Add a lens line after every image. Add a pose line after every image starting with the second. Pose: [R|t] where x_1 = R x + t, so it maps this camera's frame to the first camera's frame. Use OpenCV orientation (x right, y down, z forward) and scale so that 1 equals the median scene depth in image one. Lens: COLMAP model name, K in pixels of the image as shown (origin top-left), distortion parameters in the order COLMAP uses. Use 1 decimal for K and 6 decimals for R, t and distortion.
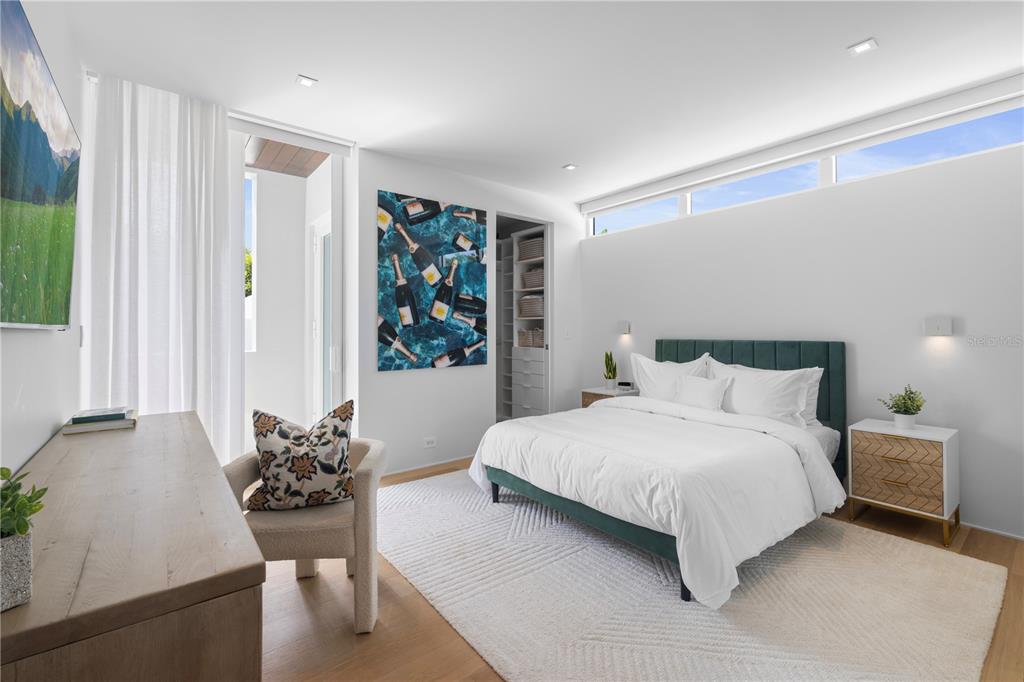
lens RADIAL K [[441.6, 0, 511.4], [0, 441.6, 326.2], [0, 0, 1]] dist [-0.001064, -0.000131]
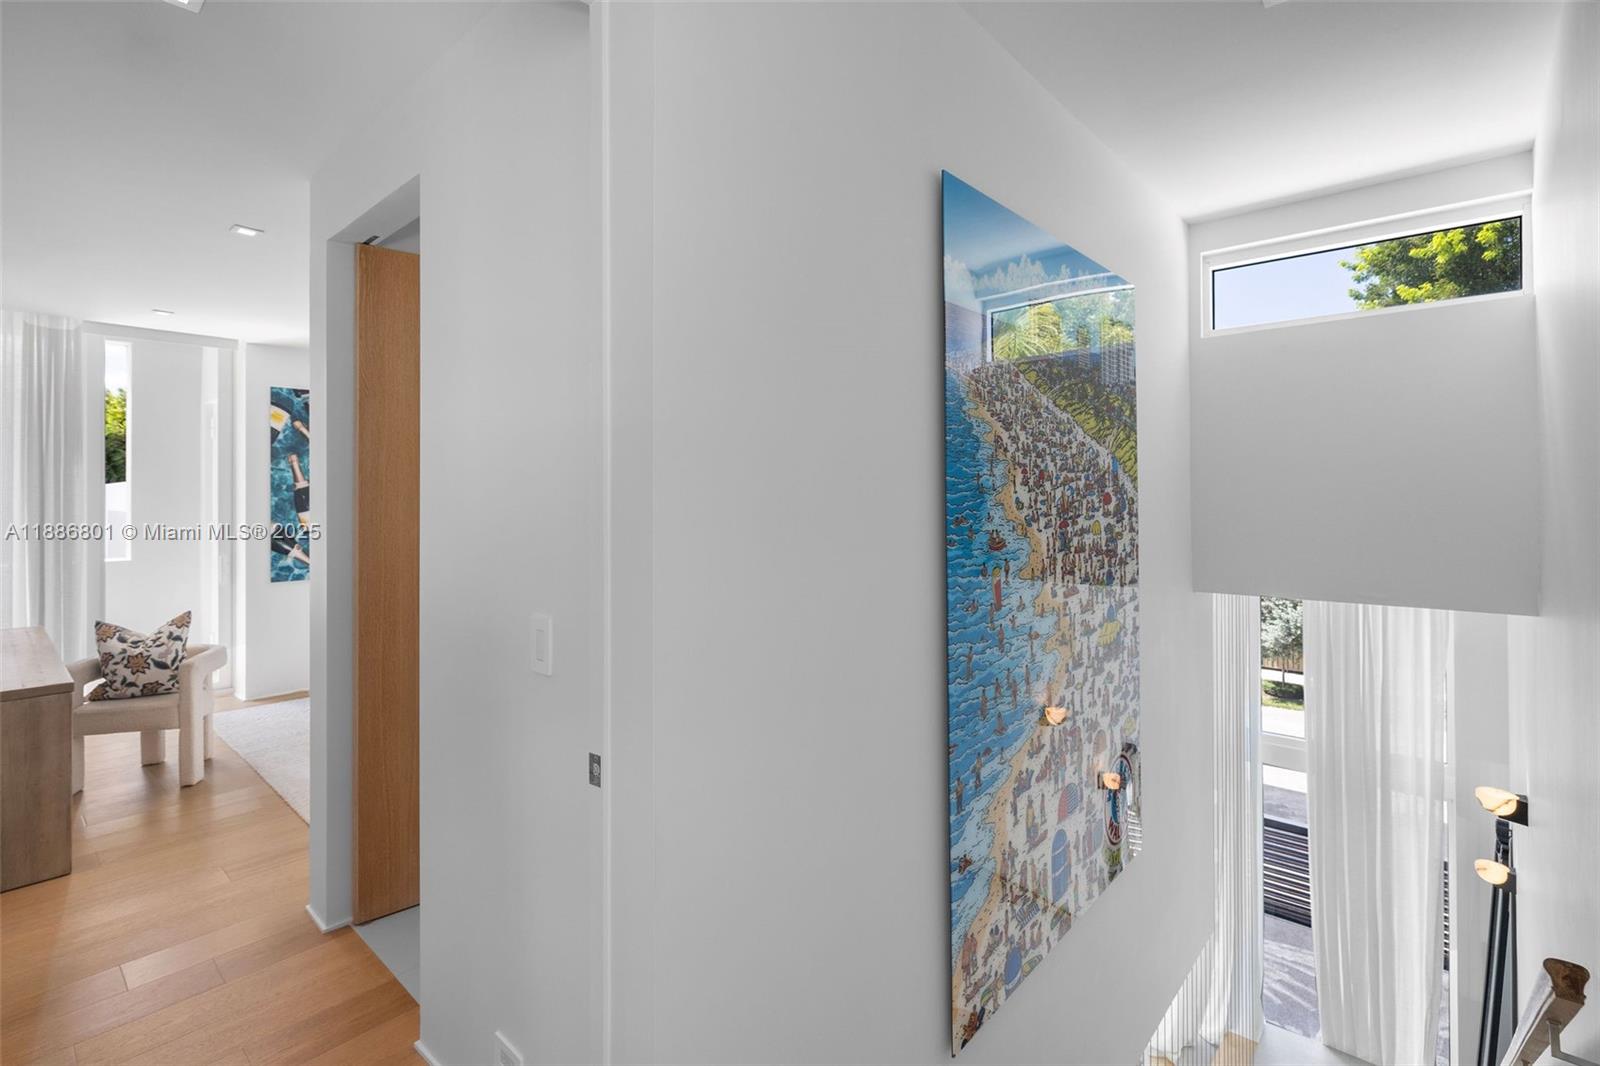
lens RADIAL K [[736.7, 0, 795.4], [0, 736.7, 490.1], [0, 0, 1]] dist [-0.003573, -0.000454]
pose [[0.985597, -0.000584, 0.169113, 0.978679], [0.000586, 1.000000, 0.000039, -0.171032], [-0.169113, 0.000060, 0.985597, -1.326137]]
